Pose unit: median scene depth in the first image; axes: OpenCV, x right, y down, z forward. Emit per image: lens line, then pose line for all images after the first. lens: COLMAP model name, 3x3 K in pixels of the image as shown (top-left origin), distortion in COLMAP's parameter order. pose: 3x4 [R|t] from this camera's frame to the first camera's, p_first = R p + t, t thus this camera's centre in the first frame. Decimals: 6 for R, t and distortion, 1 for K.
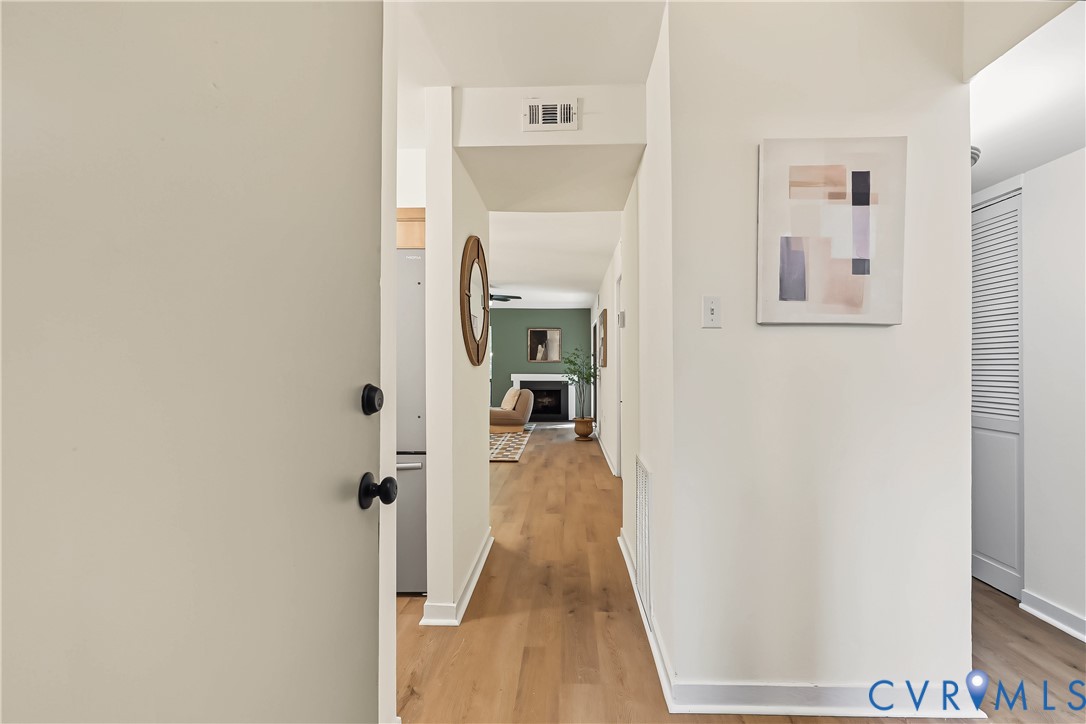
lens RADIAL K [[514.0, 0, 562.3], [0, 514.0, 367.4], [0, 0, 1]] dist [0.005524, -0.003240]
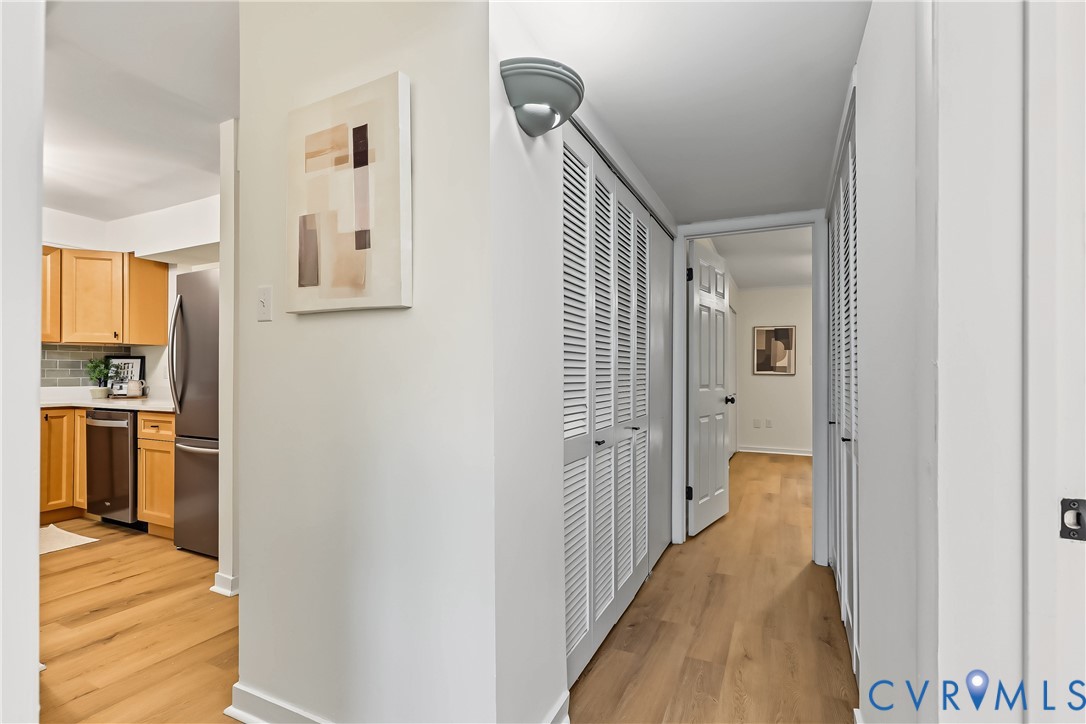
lens RADIAL K [[514.0, 0, 580.1], [0, 514.0, 369.4], [0, 0, 1]] dist [0.005524, -0.003240]
pose [[0.903343, -0.000642, -0.428918, 1.254601], [-0.005514, 0.999899, -0.013111, 0.022797], [0.428883, 0.014209, 0.903248, 0.401725]]
